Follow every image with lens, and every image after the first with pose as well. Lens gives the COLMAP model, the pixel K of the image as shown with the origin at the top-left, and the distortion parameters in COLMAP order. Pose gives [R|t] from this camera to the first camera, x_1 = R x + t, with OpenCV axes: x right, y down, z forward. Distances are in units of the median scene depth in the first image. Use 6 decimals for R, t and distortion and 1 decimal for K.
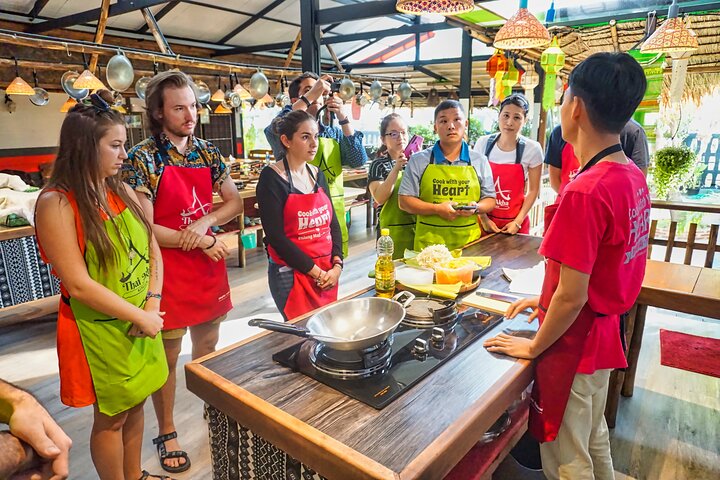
lens RADIAL K [[480.1, 0, 360.0], [0, 480.1, 240.0], [0, 0, 1]] dist [-0.080794, 0.056676]
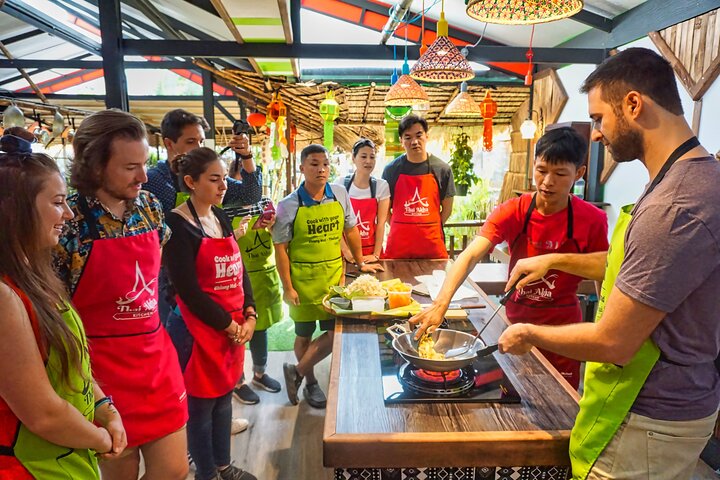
lens RADIAL K [[480.1, 0, 360.0], [0, 480.1, 240.0], [0, 0, 1]] dist [-0.080794, 0.056676]
pose [[0.745908, -0.109770, 0.656942, -0.480738], [0.158064, 0.987323, -0.014495, -0.045159], [-0.647022, 0.114650, 0.753802, 0.124696]]
